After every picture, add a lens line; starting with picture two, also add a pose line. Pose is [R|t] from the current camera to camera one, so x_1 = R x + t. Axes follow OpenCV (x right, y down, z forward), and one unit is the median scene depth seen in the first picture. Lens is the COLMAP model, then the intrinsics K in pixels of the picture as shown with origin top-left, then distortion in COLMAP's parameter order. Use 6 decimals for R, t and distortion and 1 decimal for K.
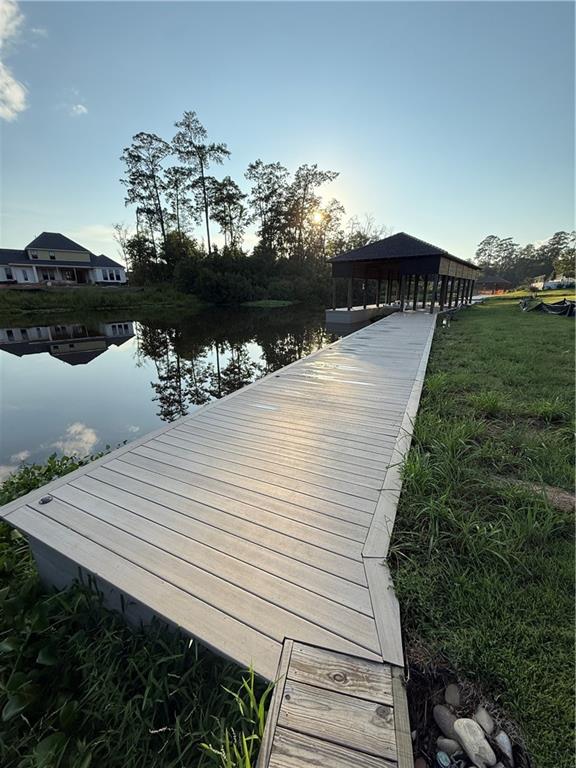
lens RADIAL K [[304.2, 0, 288.3], [0, 304.2, 383.9], [0, 0, 1]] dist [0.000892, -0.000524]
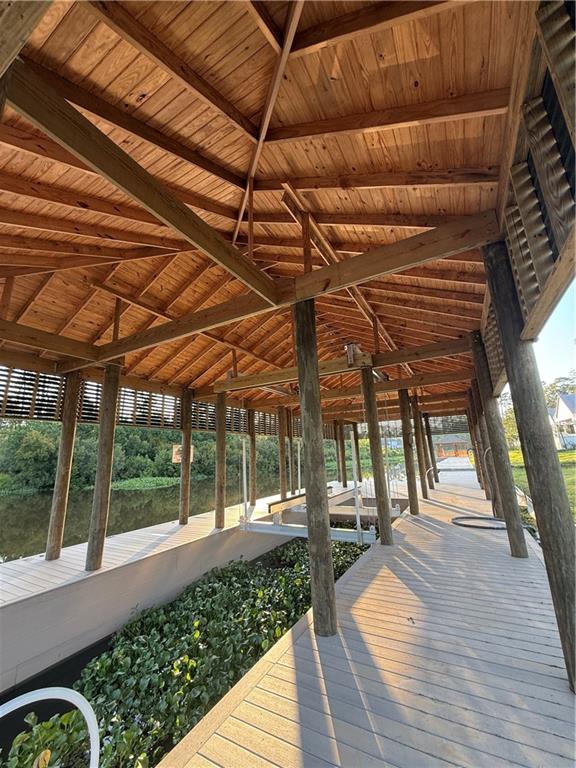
lens RADIAL K [[304.2, 0, 286.9], [0, 304.2, 391.4], [0, 0, 1]] dist [0.000892, -0.000524]
pose [[0.991997, -0.006372, 0.126102, 0.104775], [0.067125, 0.872512, -0.483960, -0.073029], [-0.106941, 0.488551, 0.865957, 0.229147]]
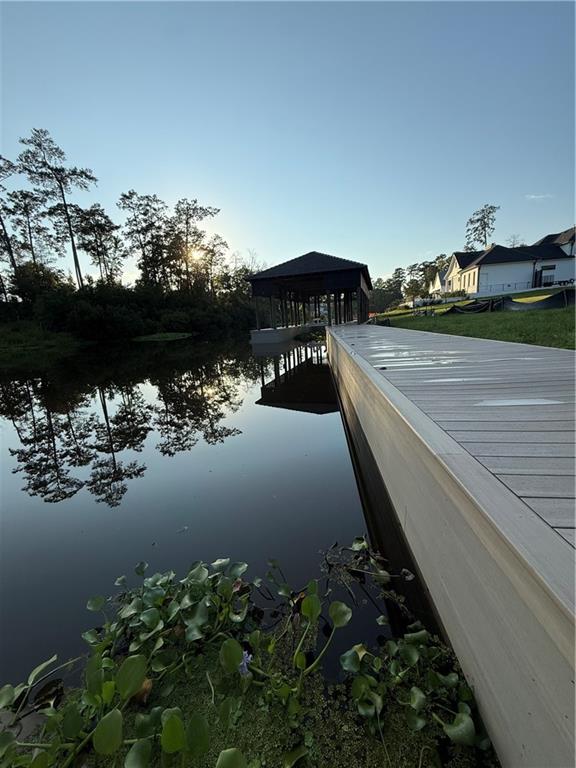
lens RADIAL K [[304.2, 0, 288.2], [0, 304.2, 383.7], [0, 0, 1]] dist [0.000892, -0.000524]
pose [[0.935801, -0.121654, 0.330872, -0.025988], [0.155482, 0.984781, -0.077667, 0.001179], [-0.316388, 0.124126, 0.940474, 0.032673]]
